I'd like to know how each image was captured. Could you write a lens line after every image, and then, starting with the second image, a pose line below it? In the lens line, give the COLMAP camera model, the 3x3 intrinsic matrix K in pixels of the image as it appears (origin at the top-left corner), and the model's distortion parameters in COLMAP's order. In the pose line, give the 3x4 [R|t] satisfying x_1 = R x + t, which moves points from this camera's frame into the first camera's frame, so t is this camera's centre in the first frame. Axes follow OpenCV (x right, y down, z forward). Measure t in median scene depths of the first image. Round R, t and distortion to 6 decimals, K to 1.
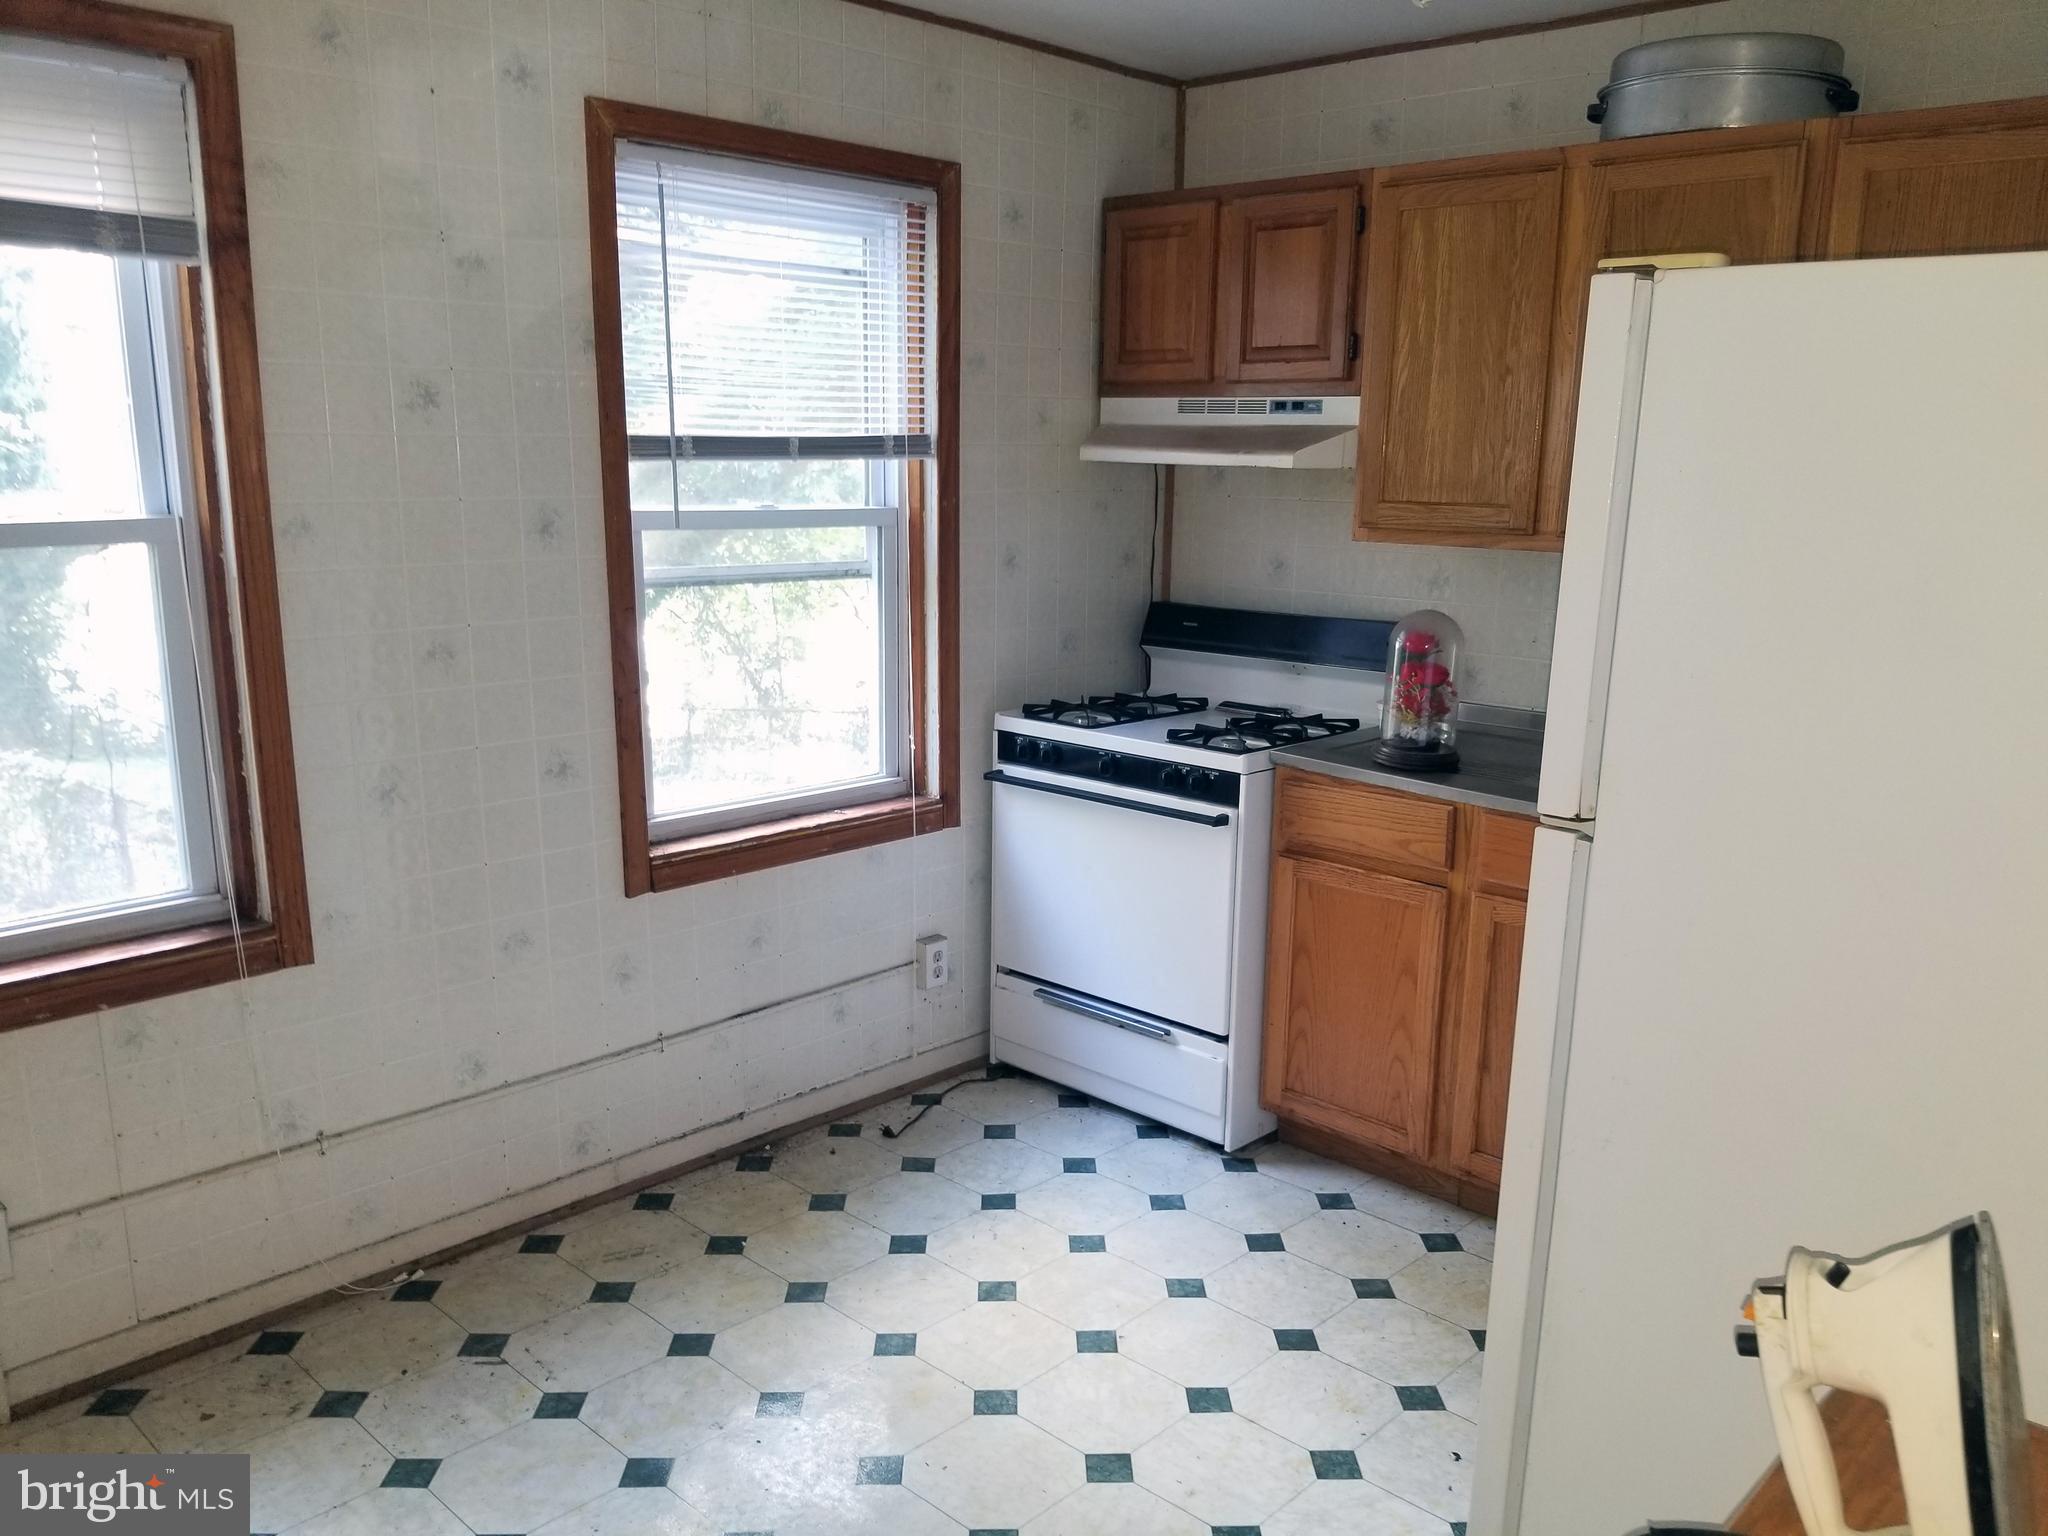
lens RADIAL K [[1544.8, 0, 1023.7], [0, 1544.8, 828.6], [0, 0, 1]] dist [0.097293, -0.183217]
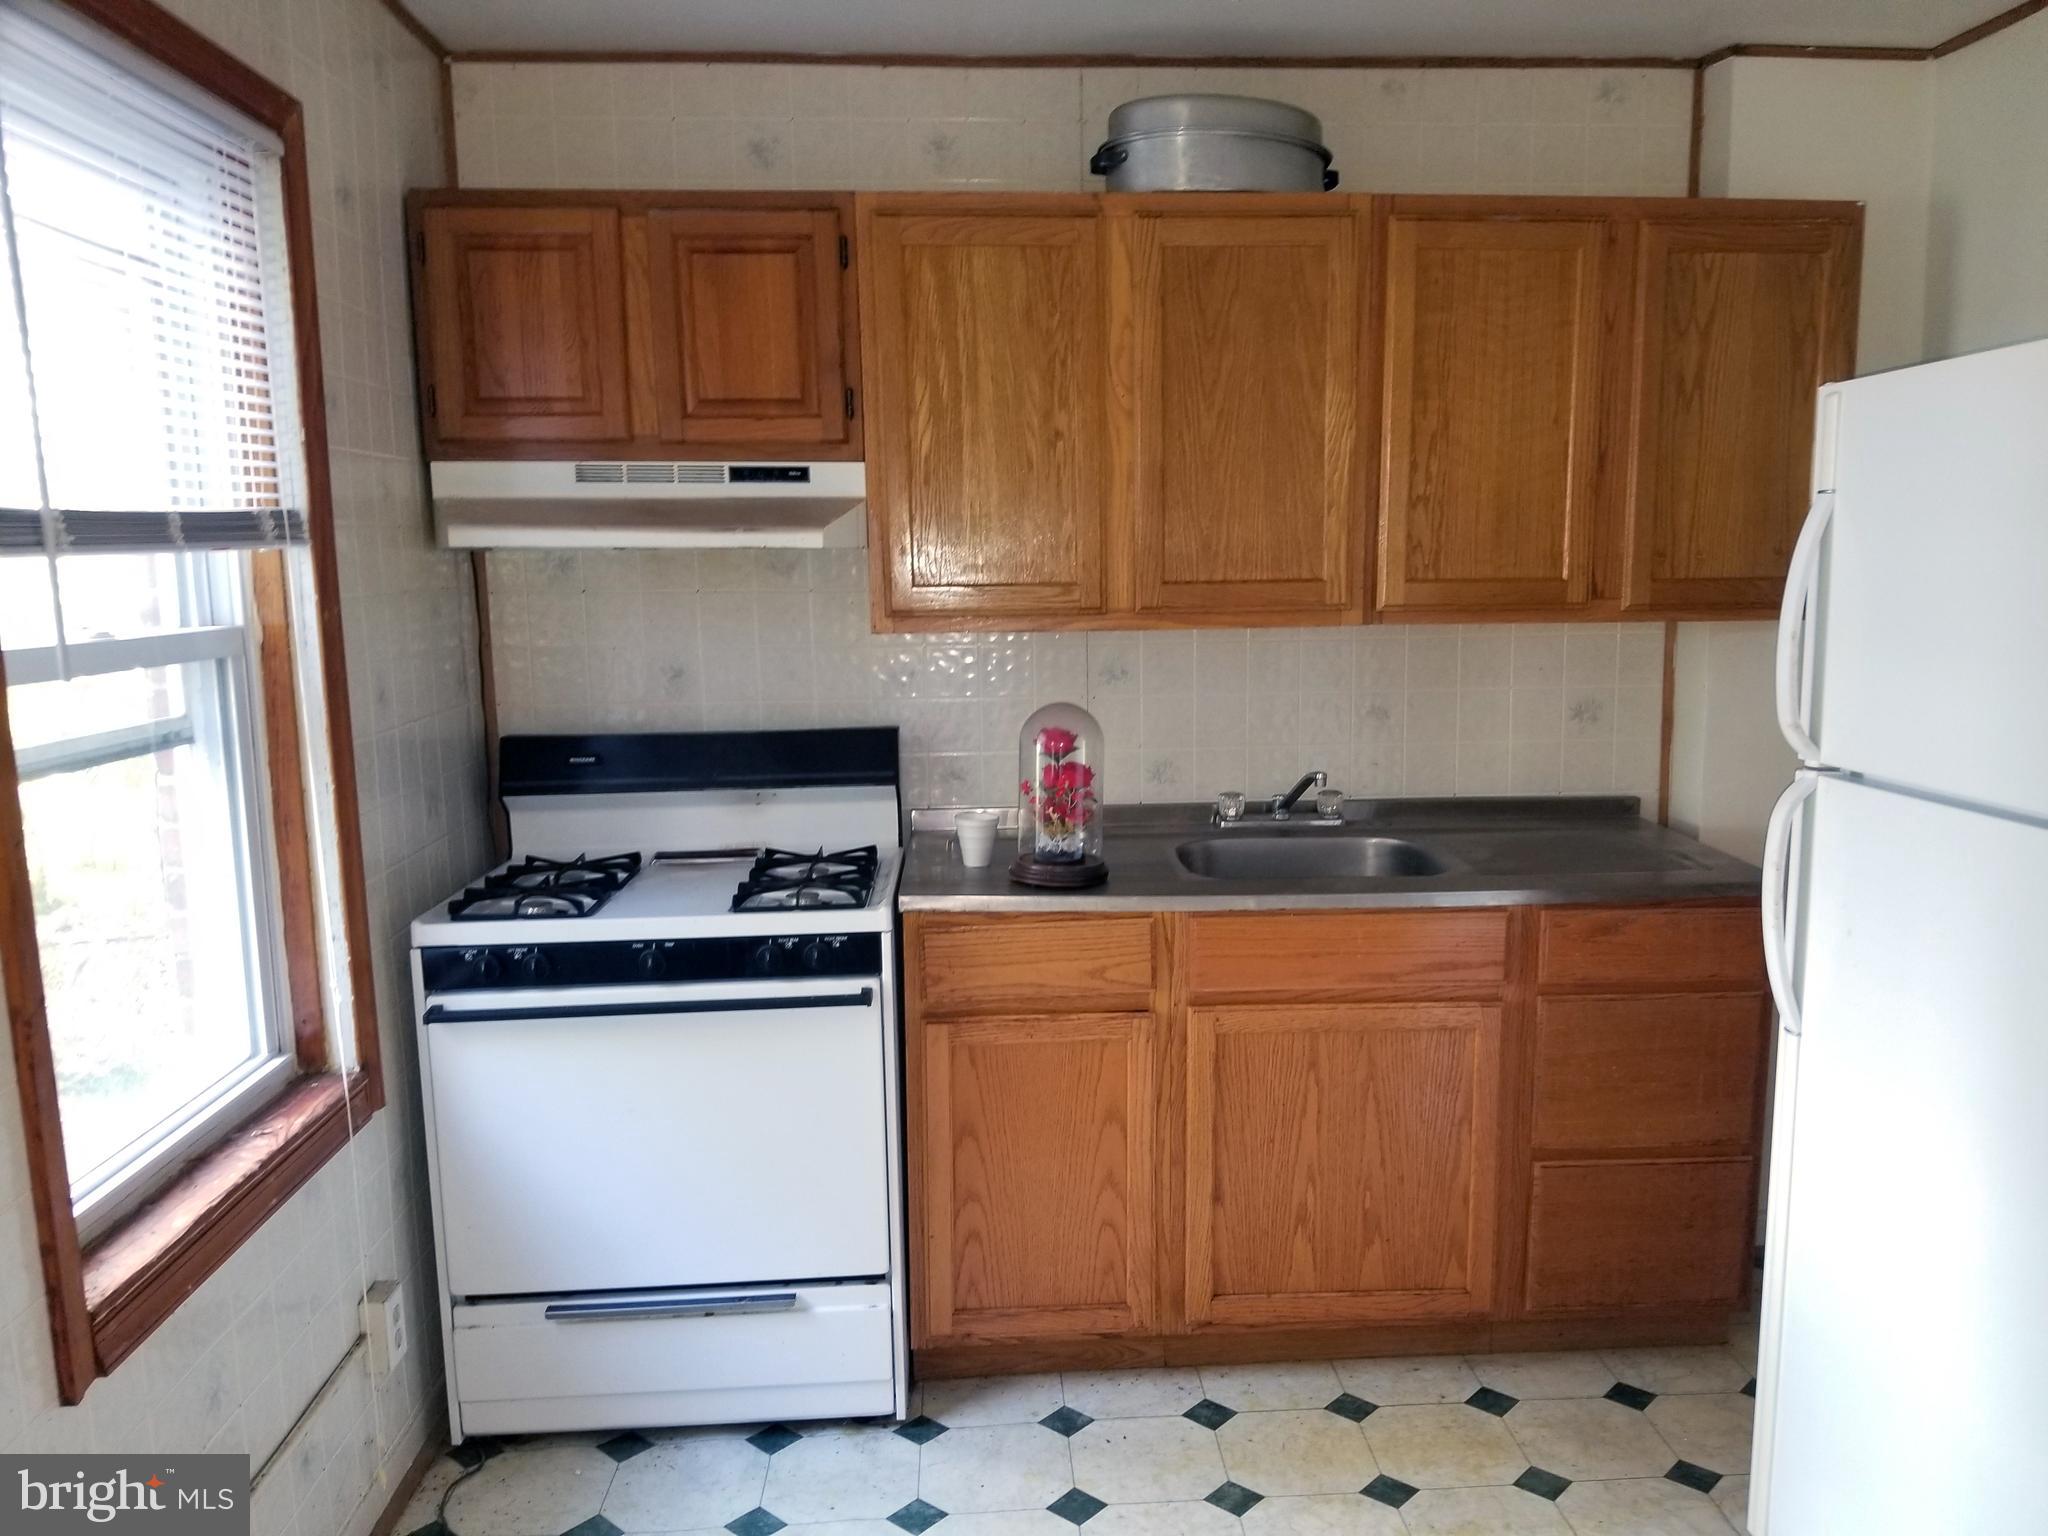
lens RADIAL K [[1592.0, 0, 1071.0], [0, 1592.0, 816.6], [0, 0, 1]] dist [0.094966, -0.184657]
pose [[0.687042, -0.144699, 0.712064, -0.344450], [0.198088, 0.980151, 0.008050, -0.076989], [-0.699095, 0.135521, 0.702068, 0.349492]]
